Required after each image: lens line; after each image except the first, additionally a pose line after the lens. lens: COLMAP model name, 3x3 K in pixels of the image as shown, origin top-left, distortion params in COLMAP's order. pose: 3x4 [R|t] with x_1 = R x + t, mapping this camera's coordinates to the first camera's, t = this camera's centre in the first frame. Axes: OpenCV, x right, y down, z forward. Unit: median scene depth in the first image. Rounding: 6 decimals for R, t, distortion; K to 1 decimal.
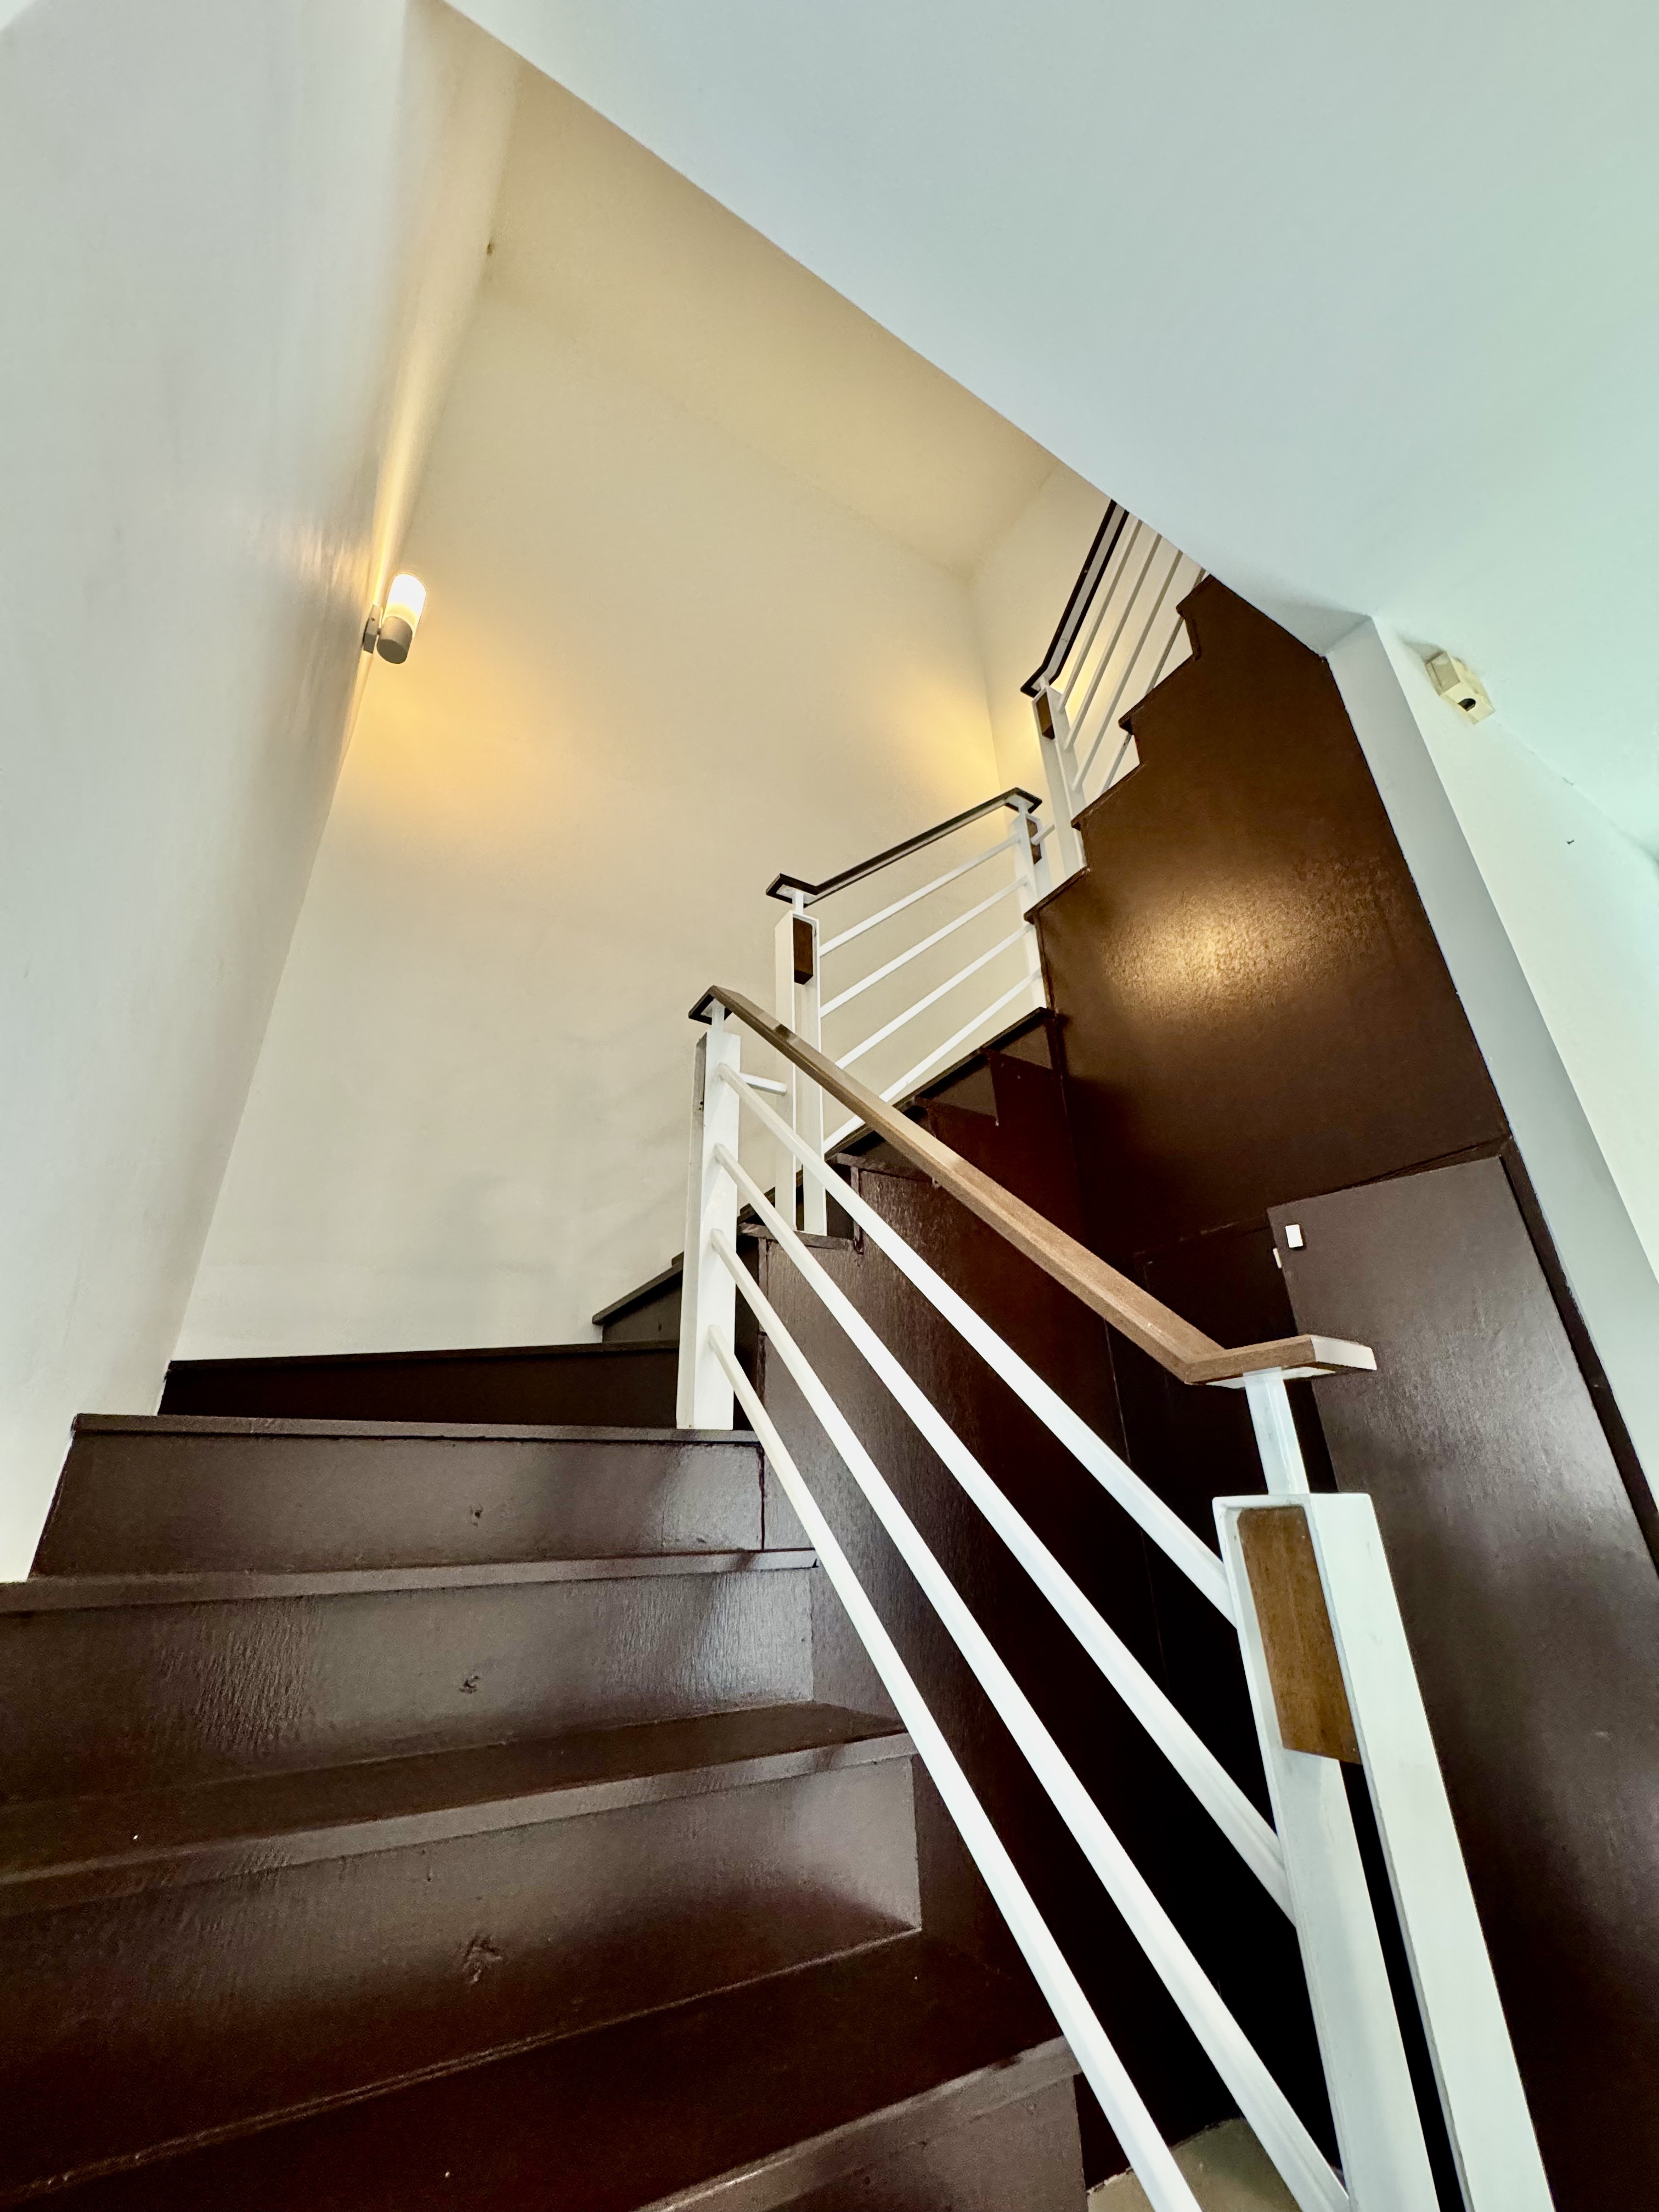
lens RADIAL K [[878.5, 0, 829.5], [0, 878.5, 1106.0], [0, 0, 1]] dist [0.001297, -0.005179]
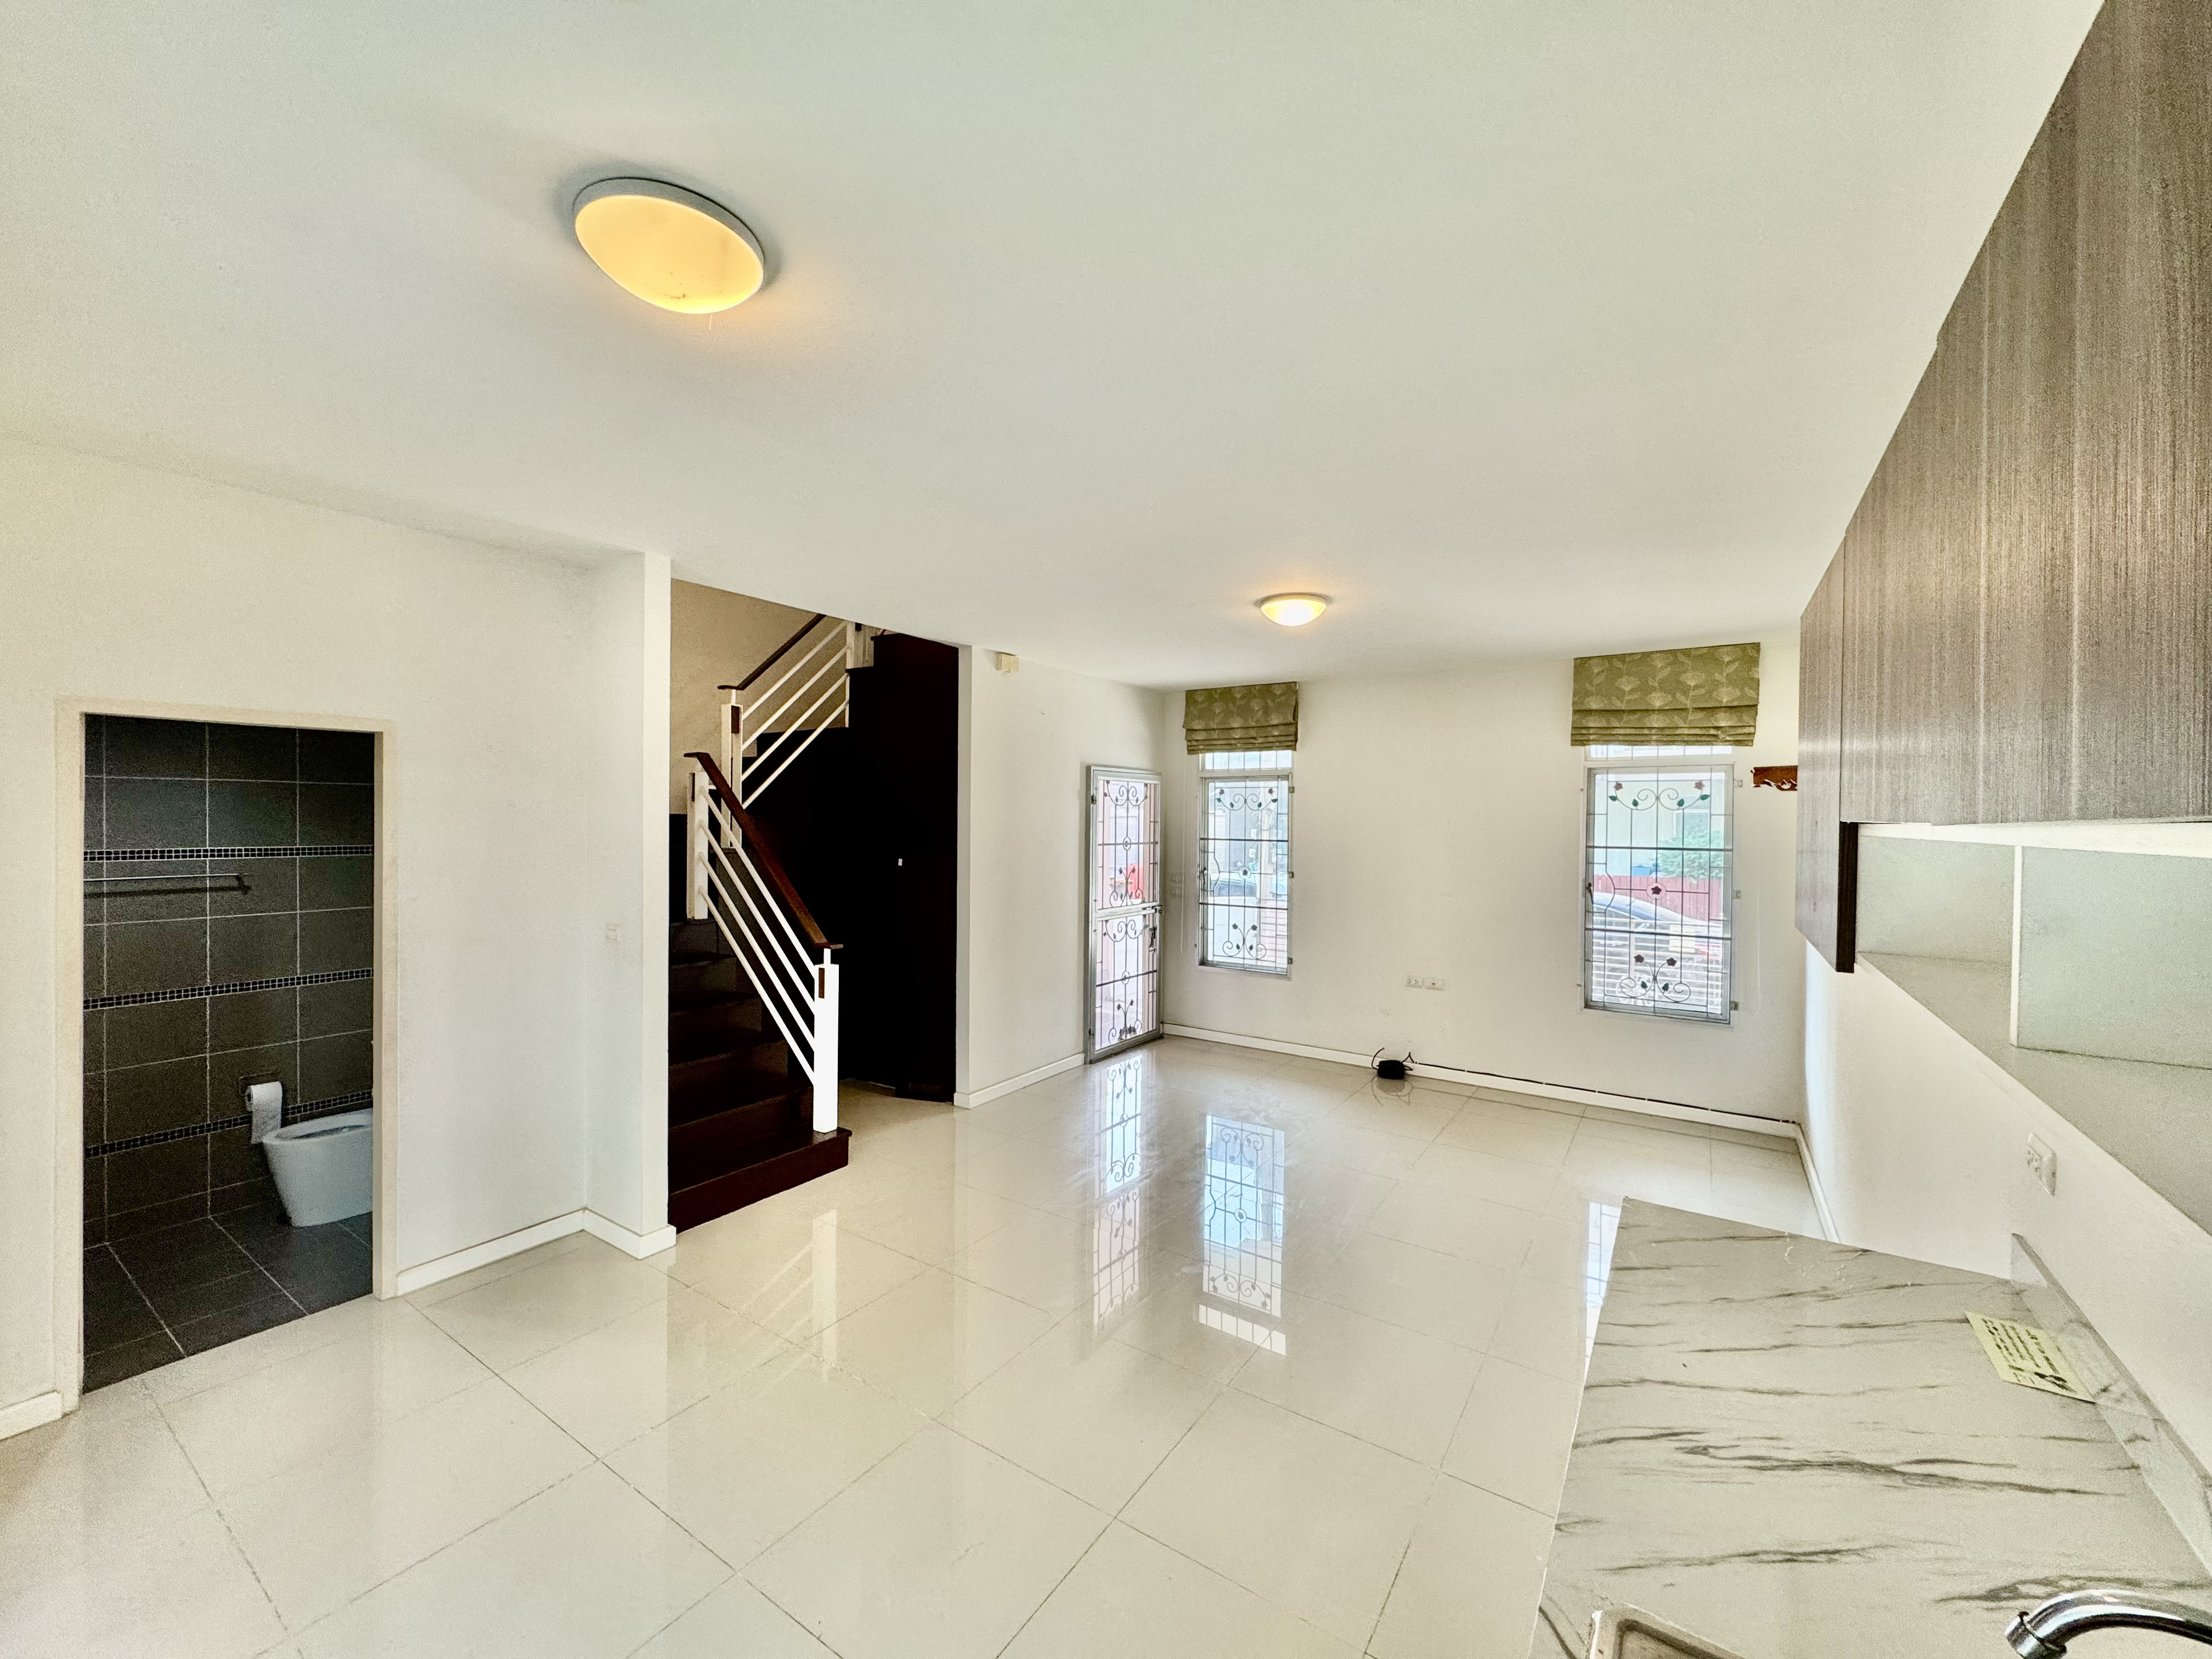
lens RADIAL K [[878.5, 0, 1106.0], [0, 878.5, 829.5], [0, 0, 1]] dist [0.001297, -0.005179]
pose [[0.900135, 0.034697, 0.434227, -0.191109], [-0.215188, 0.902122, 0.373992, -1.305255], [-0.378750, -0.430084, 0.819498, -1.838285]]
